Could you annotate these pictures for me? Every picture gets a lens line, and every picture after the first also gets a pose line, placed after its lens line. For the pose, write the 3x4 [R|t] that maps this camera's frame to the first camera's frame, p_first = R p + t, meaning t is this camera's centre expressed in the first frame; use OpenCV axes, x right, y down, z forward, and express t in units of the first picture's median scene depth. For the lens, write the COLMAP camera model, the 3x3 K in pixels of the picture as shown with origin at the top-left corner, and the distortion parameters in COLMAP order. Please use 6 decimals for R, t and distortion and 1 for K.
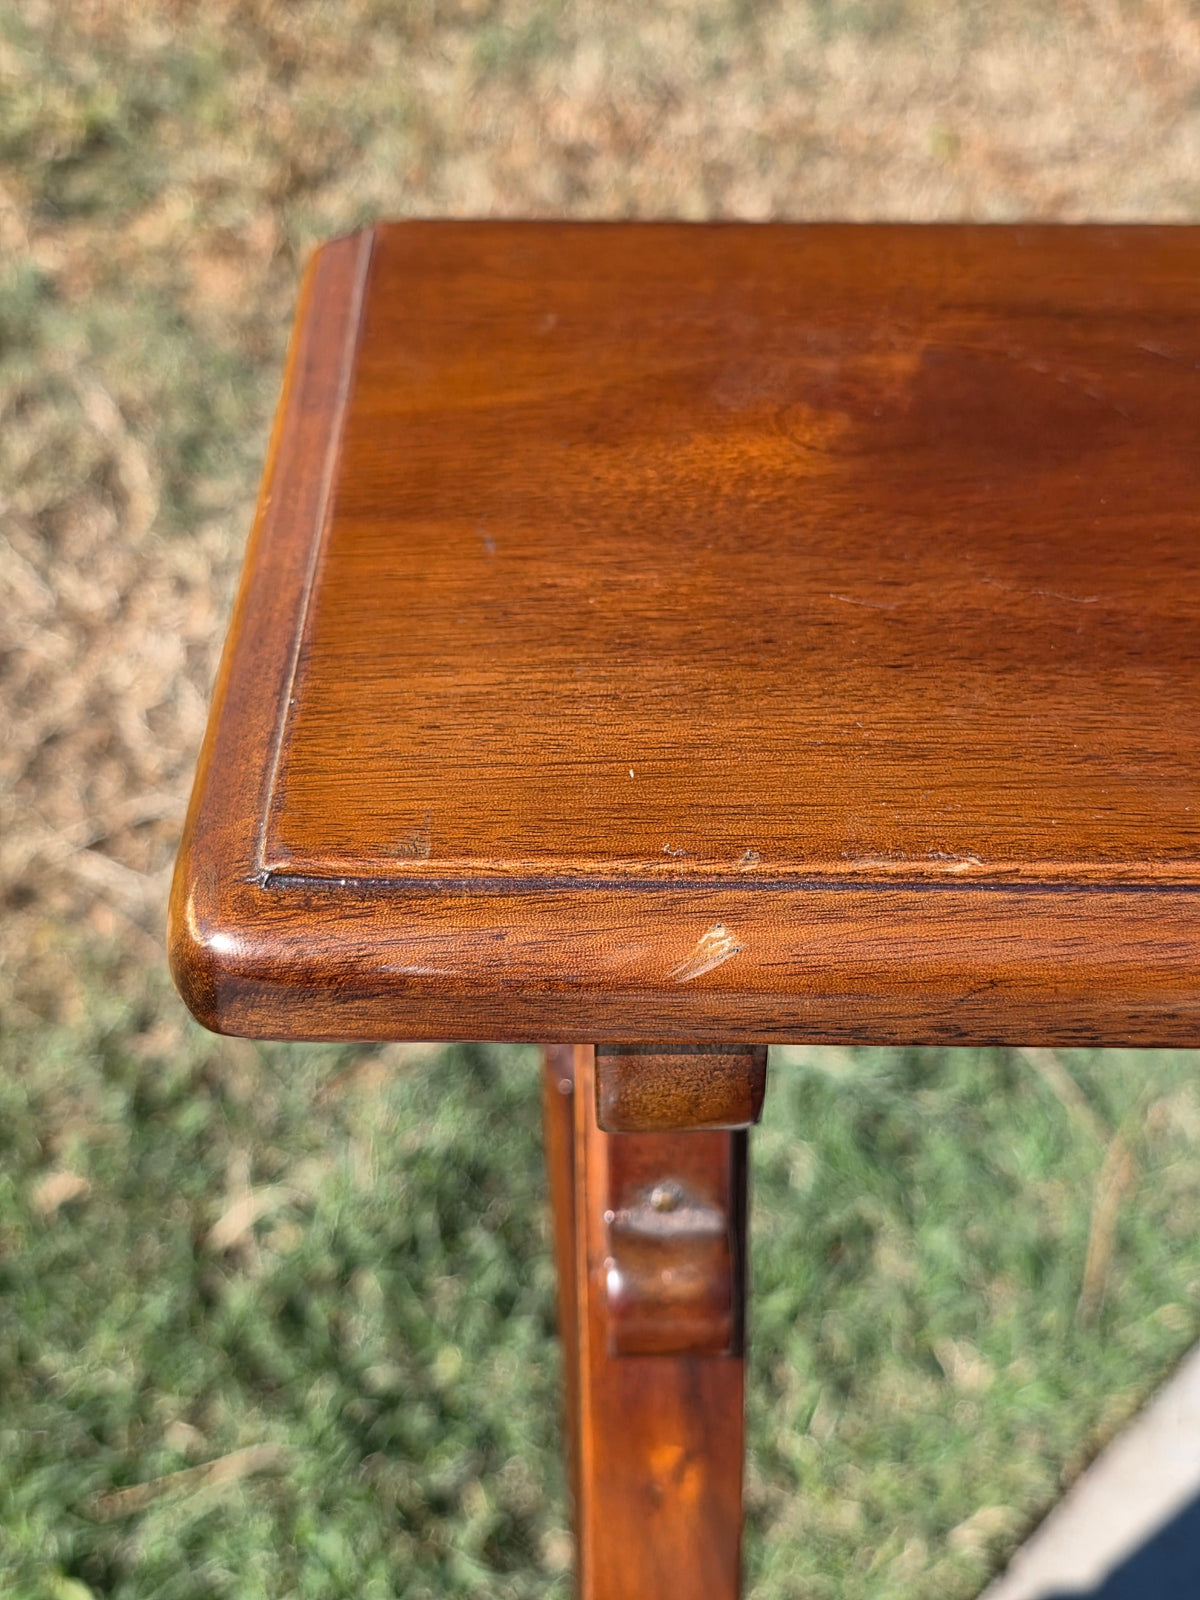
lens RADIAL K [[1927.3, 0, 600.0], [0, 1927.3, 800.0], [0, 0, 1]] dist [0.001781, -0.032155]
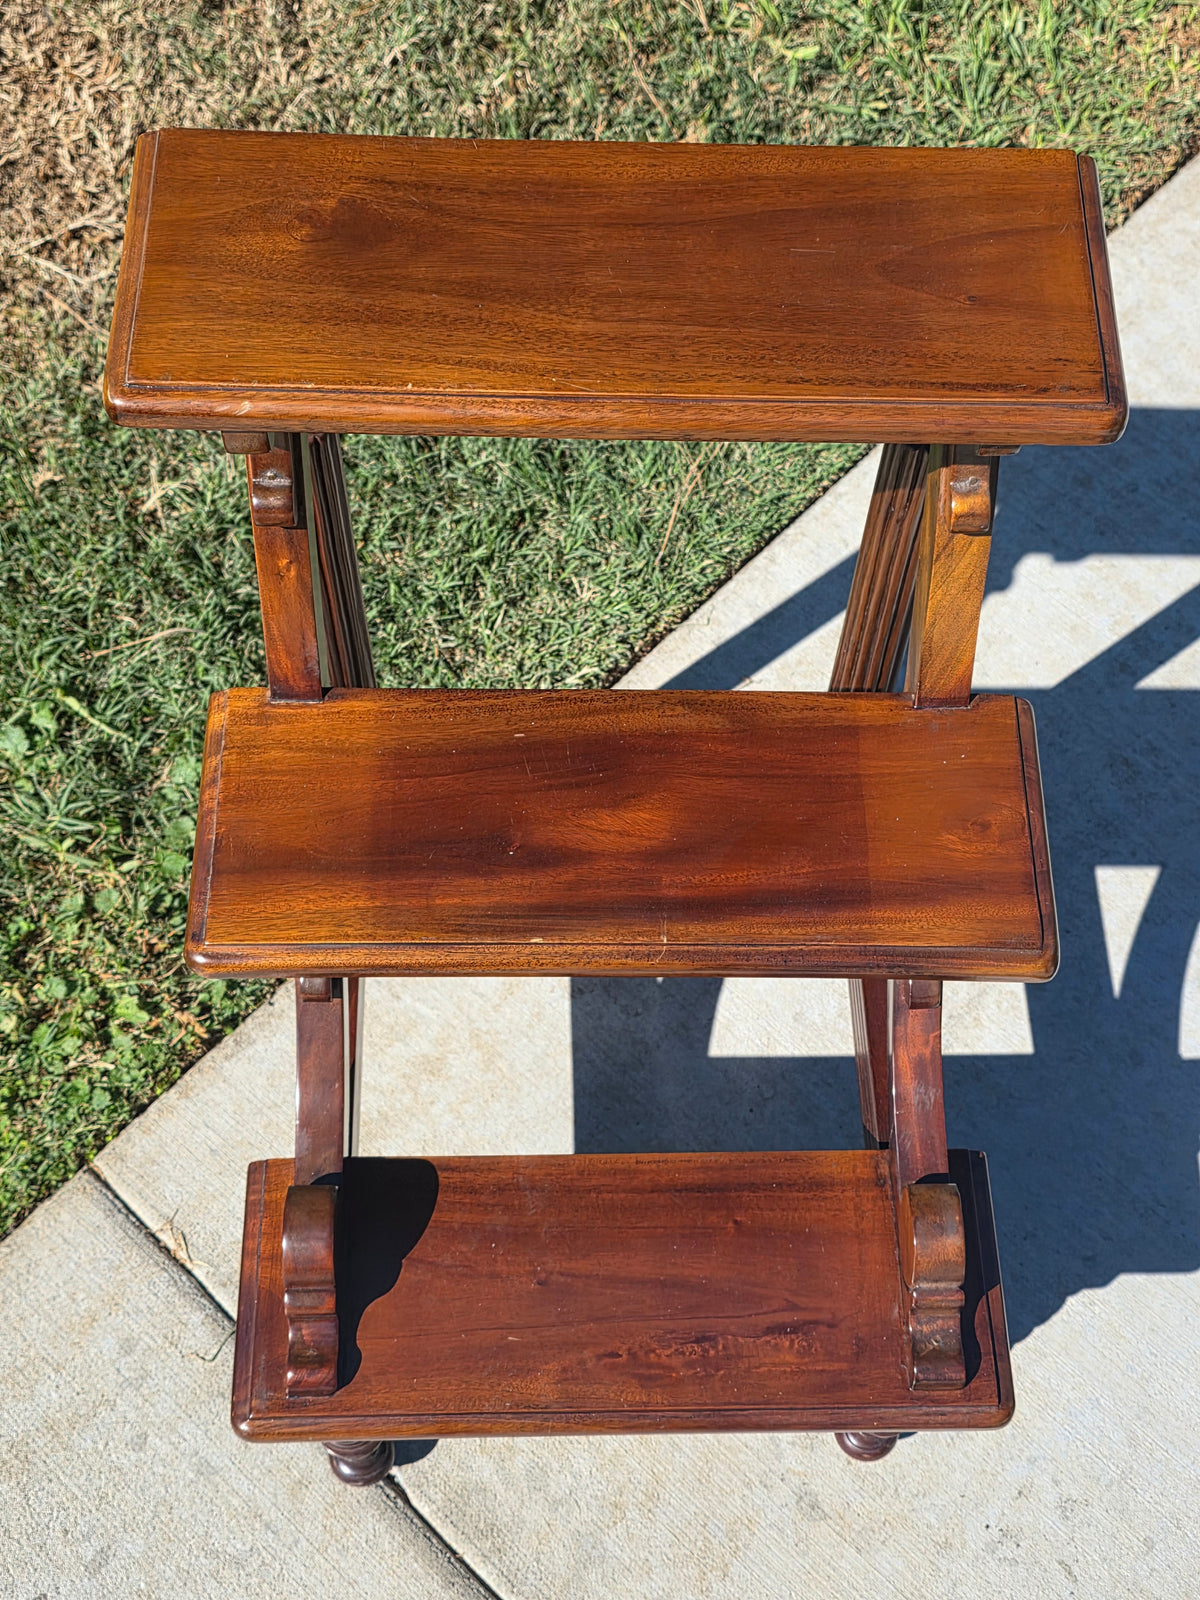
lens RADIAL K [[1927.3, 0, 600.0], [0, 1927.3, 800.0], [0, 0, 1]] dist [0.001781, -0.032155]
pose [[0.999463, 0.012143, 0.030423, 0.440268], [-0.021924, 0.938038, 0.345837, -0.355991], [-0.024338, -0.346318, 0.937801, -1.938732]]
